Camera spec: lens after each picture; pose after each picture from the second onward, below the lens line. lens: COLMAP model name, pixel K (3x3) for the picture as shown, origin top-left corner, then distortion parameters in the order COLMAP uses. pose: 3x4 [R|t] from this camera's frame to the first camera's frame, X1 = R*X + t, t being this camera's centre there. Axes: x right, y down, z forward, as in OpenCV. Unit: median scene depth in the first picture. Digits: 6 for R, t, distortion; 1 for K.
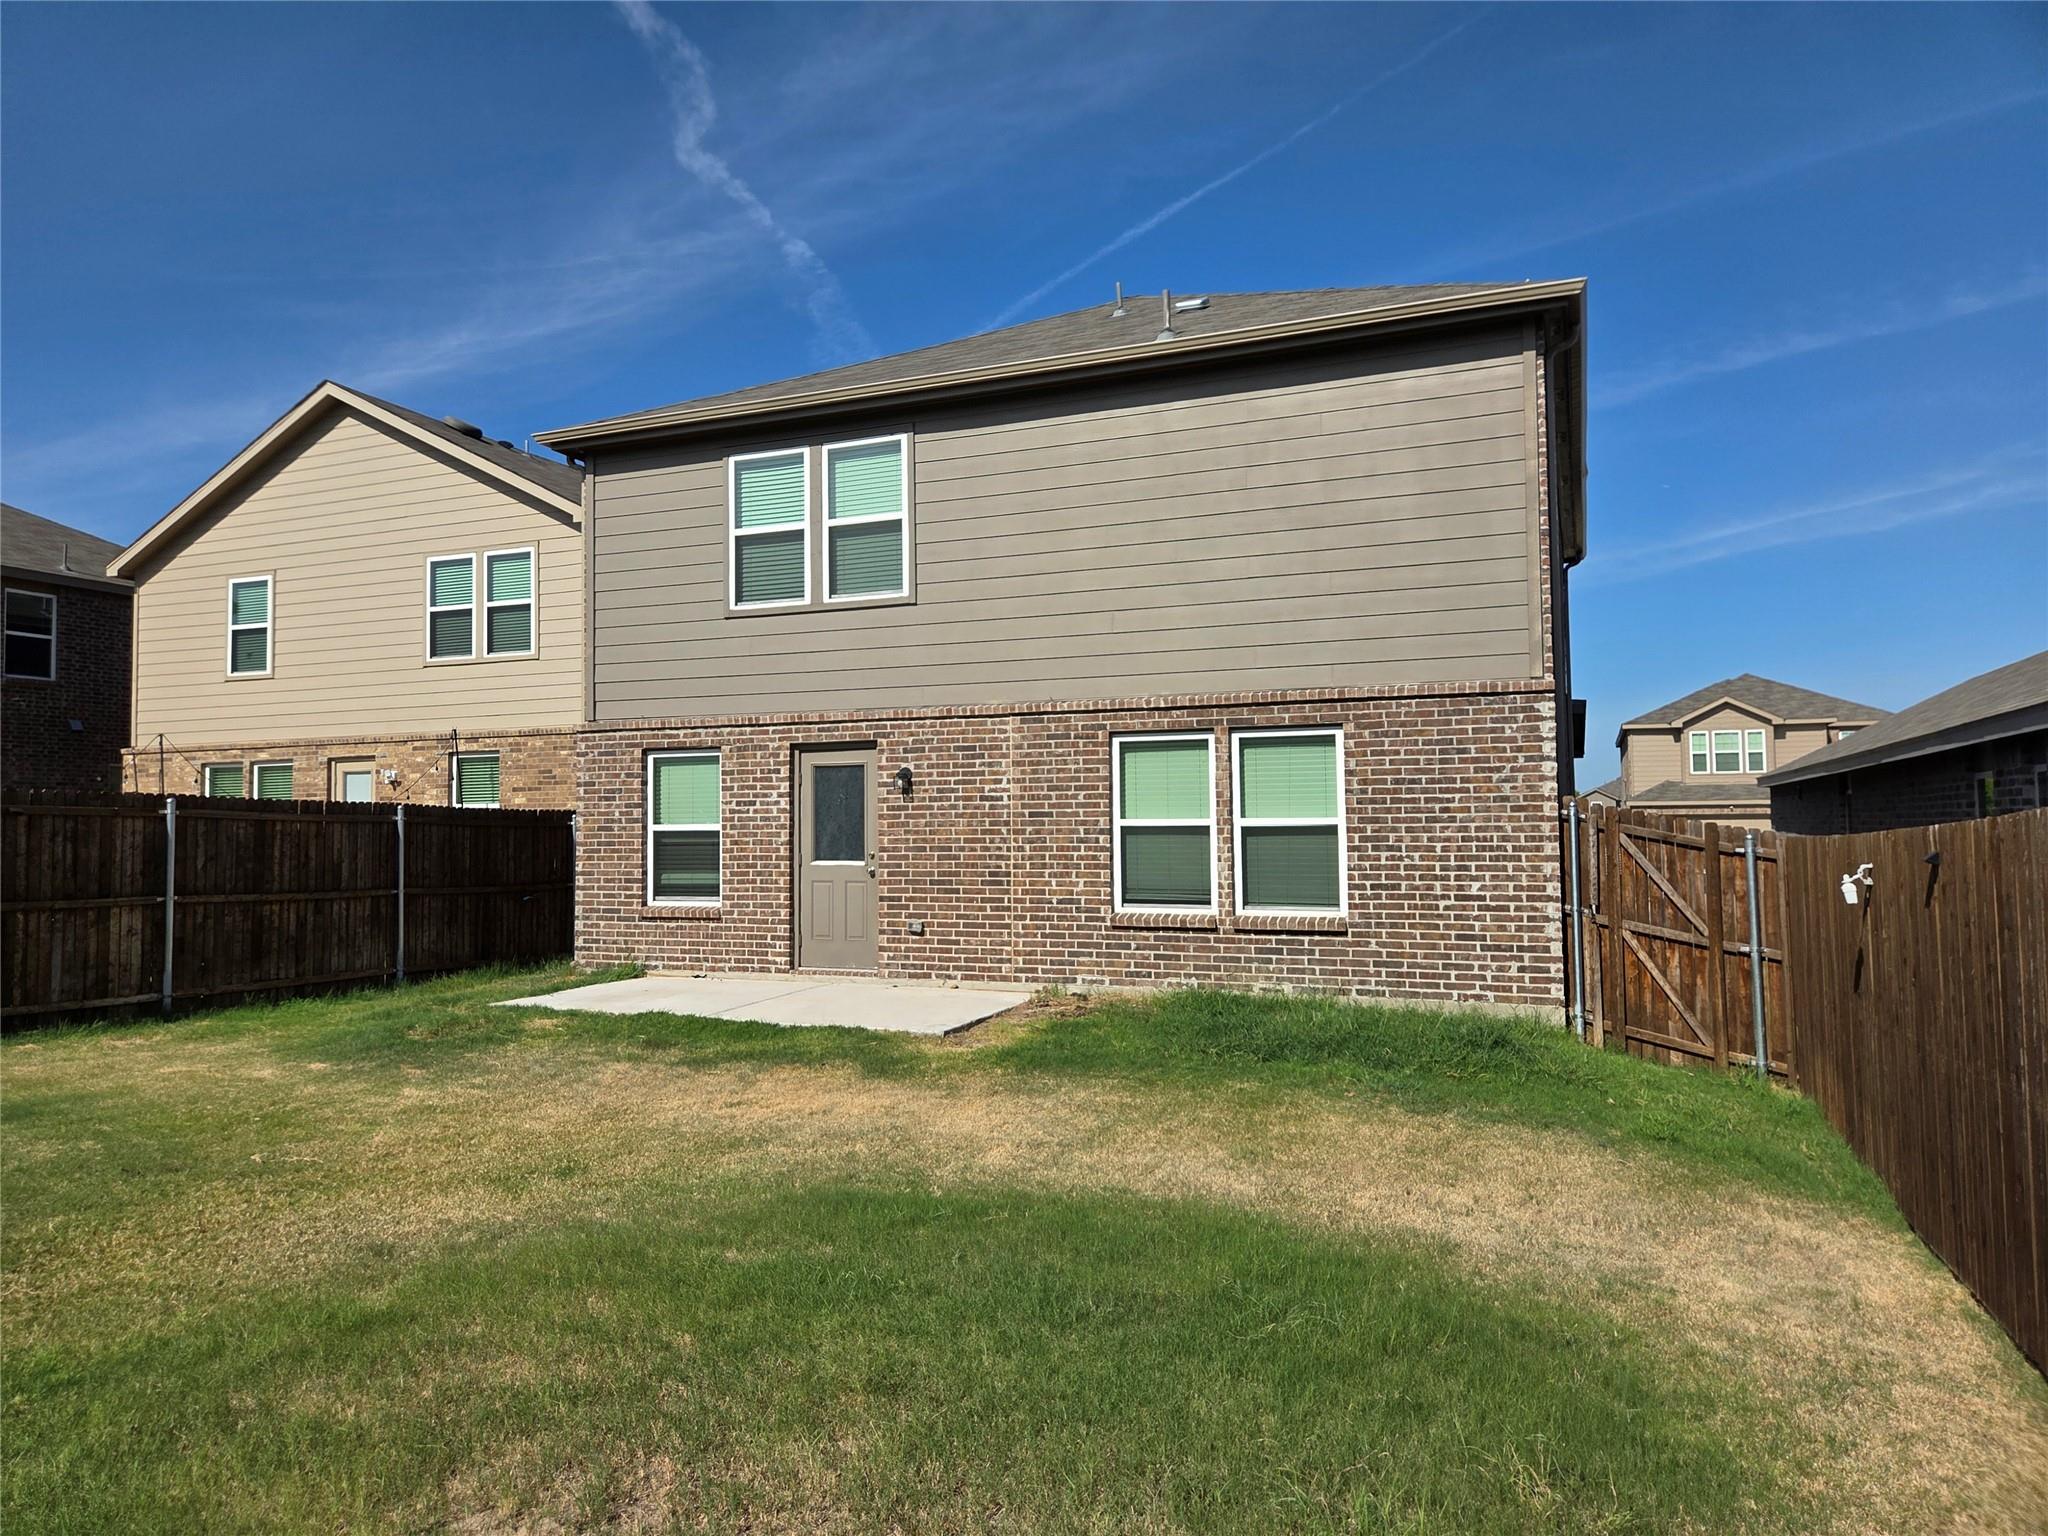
lens RADIAL K [[1370.7, 0, 993.1], [0, 1370.7, 765.3], [0, 0, 1]] dist [0.099065, -0.114110]
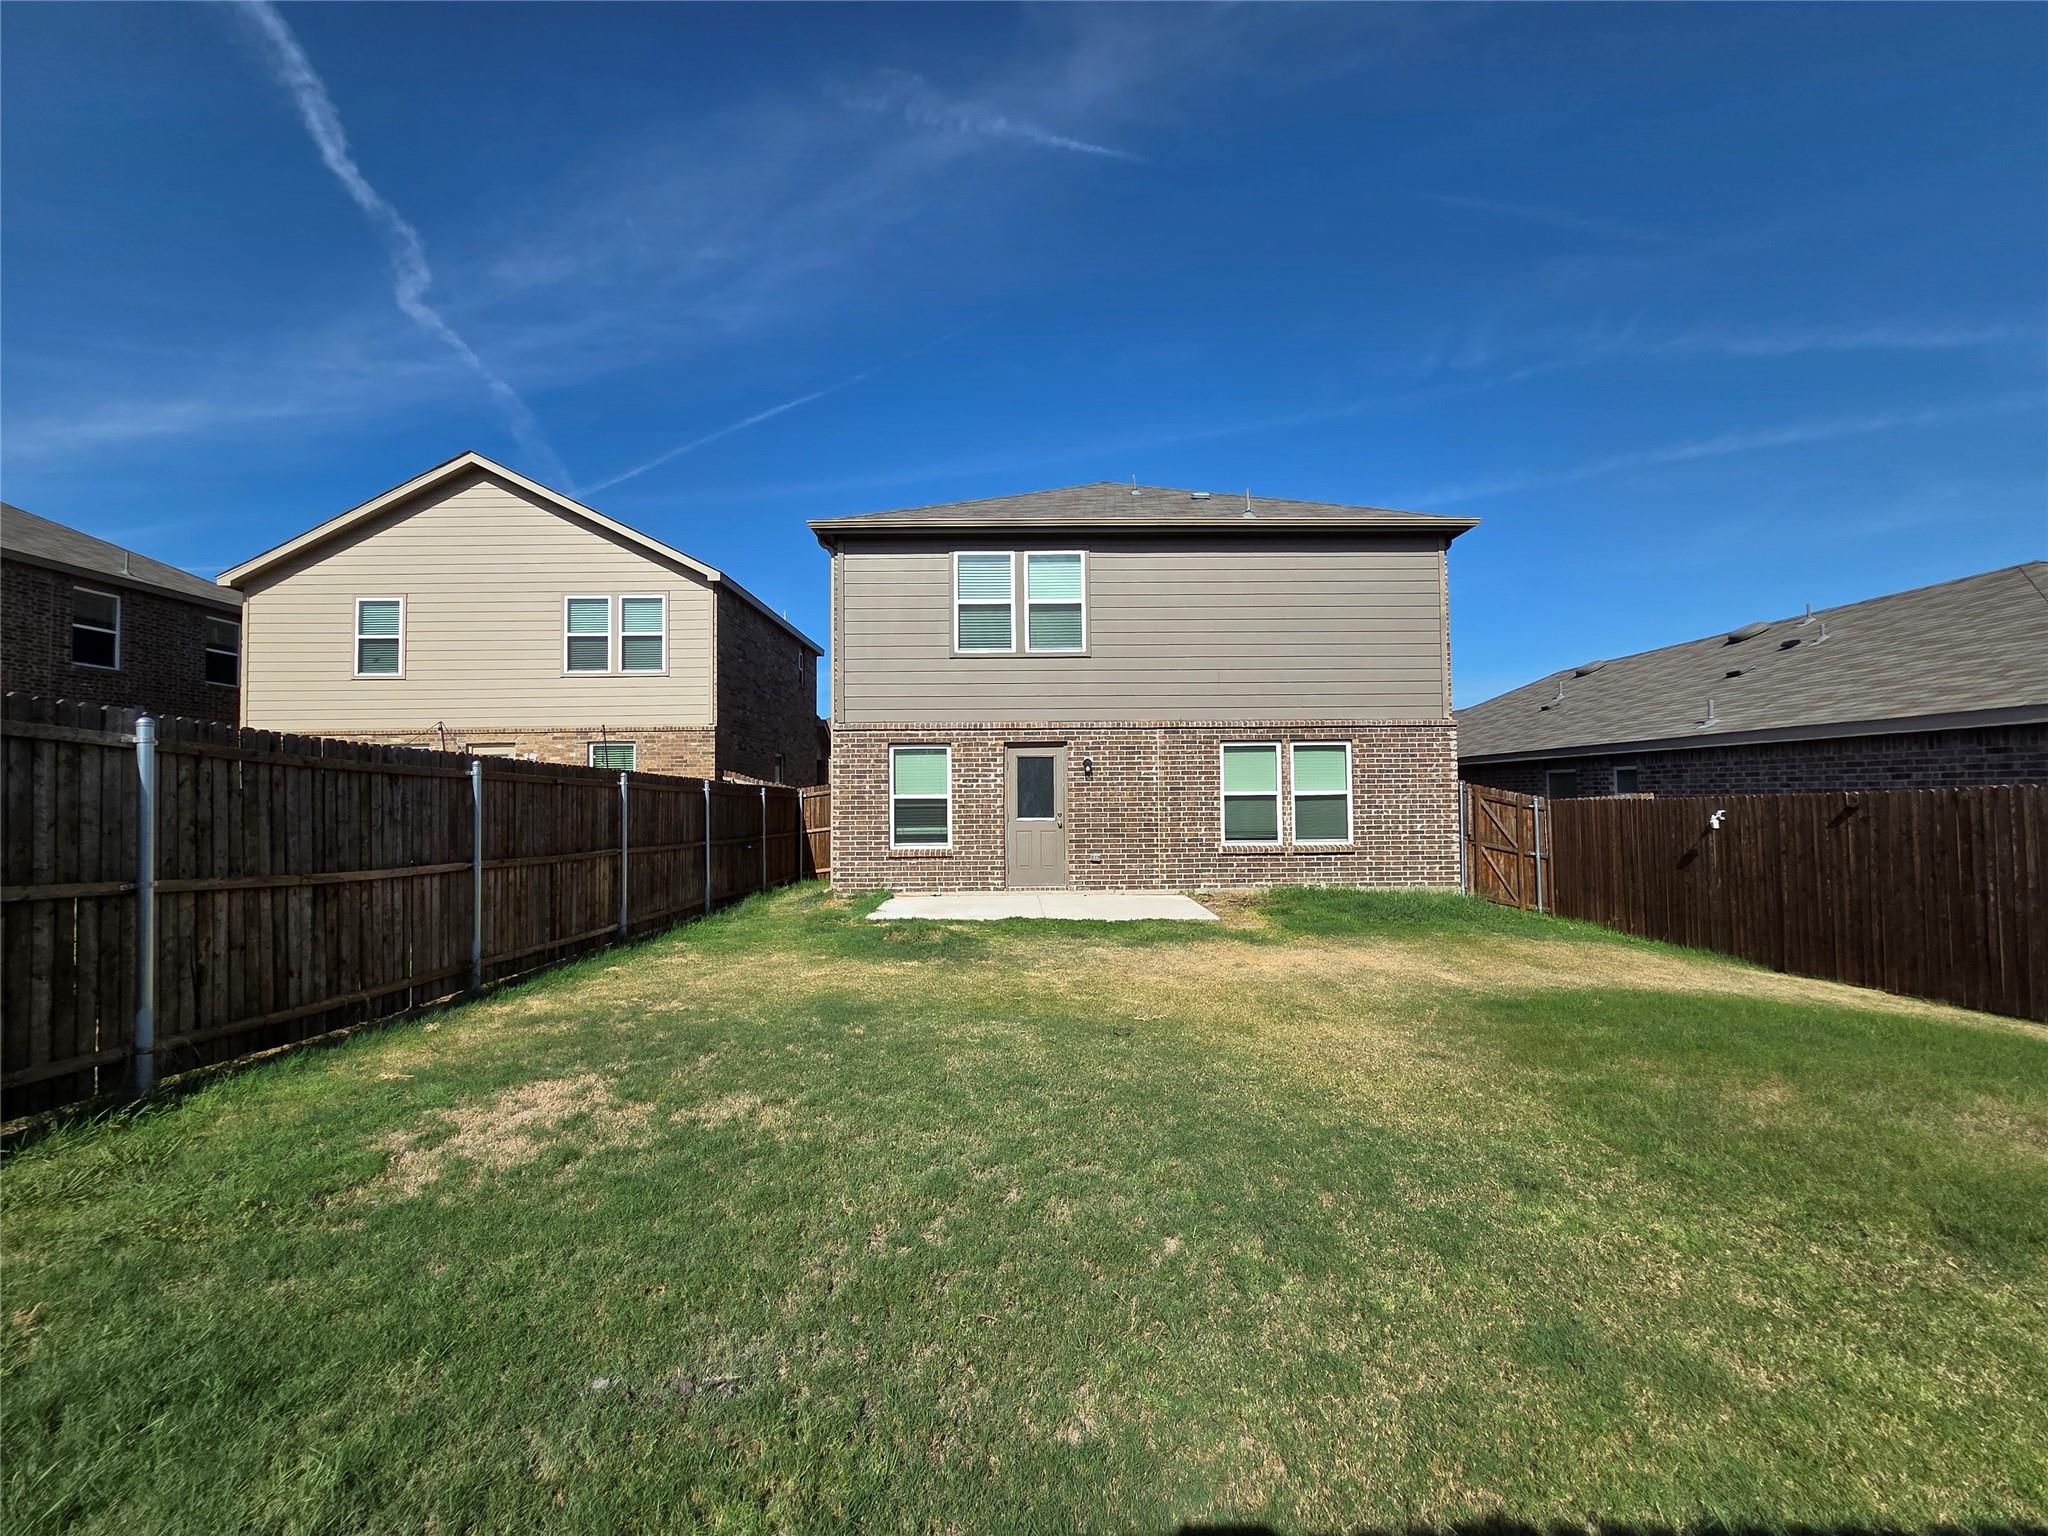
lens RADIAL K [[841.4, 0, 1029.9], [0, 841.4, 770.1], [0, 0, 1]] dist [0.000438, 0.000111]
pose [[0.914808, 0.012019, 0.403710, -0.514641], [-0.016214, 0.999844, 0.006973, 0.008721], [-0.403564, -0.012924, 0.914860, 0.127378]]
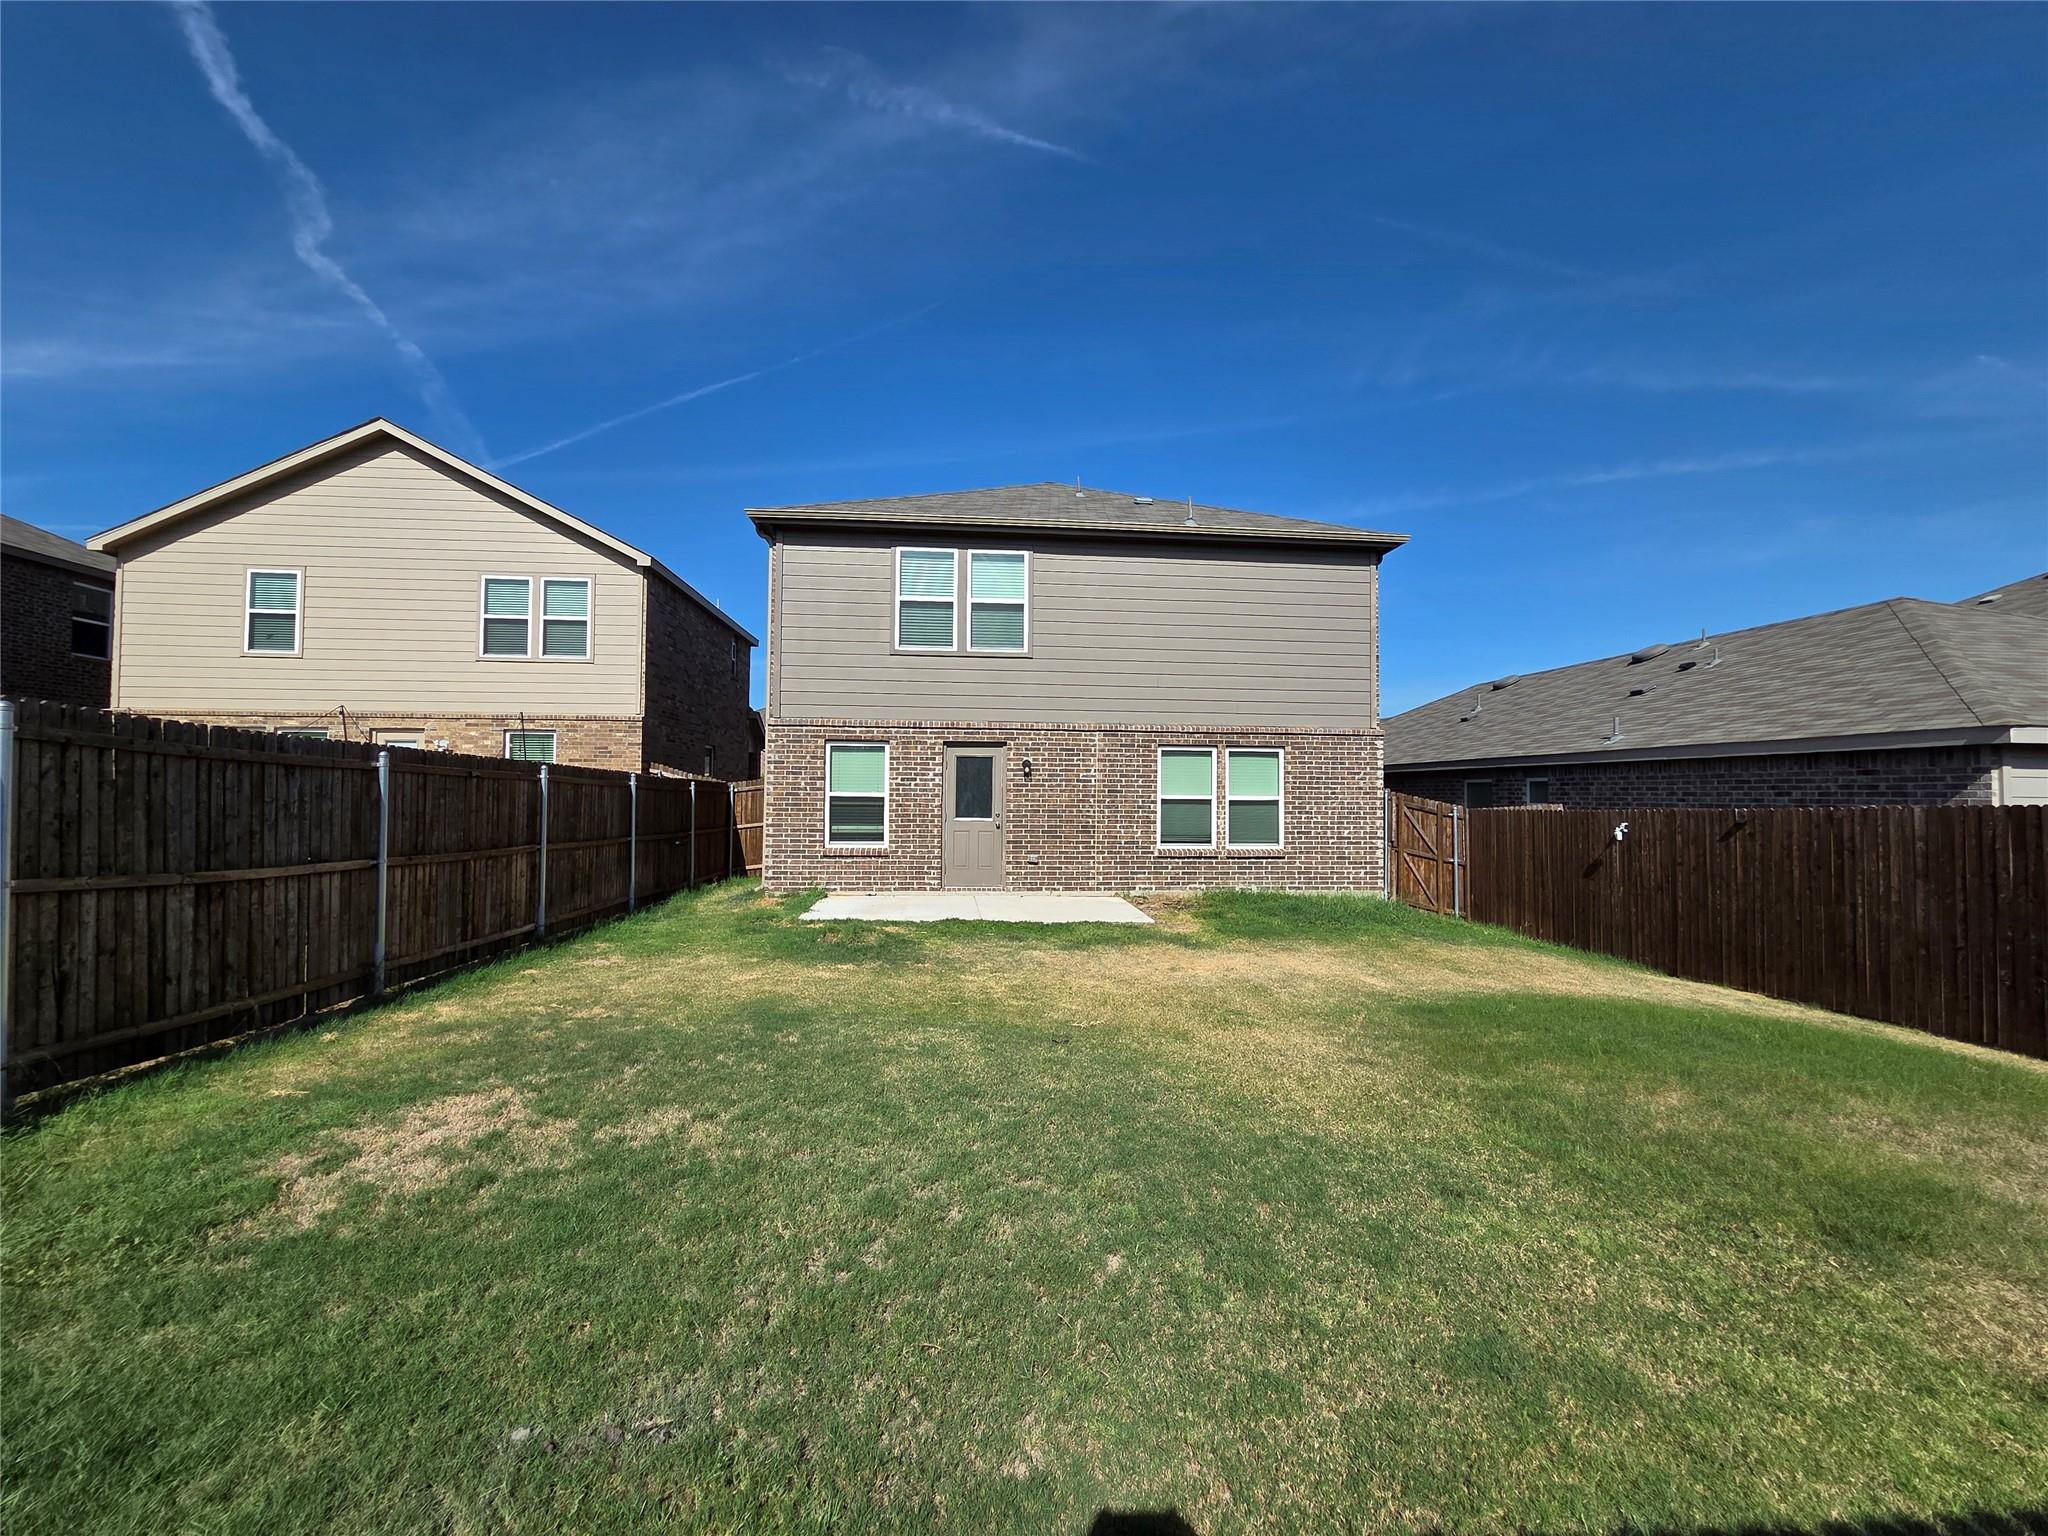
lens RADIAL K [[841.3, 0, 1030.4], [0, 841.3, 770.9], [0, 0, 1]] dist [-0.000133, -0.000276]
pose [[0.880390, 0.028491, 0.473394, -0.517522], [-0.038057, 0.999219, 0.010638, 0.003802], [-0.472721, -0.027382, 0.880786, 0.132053]]
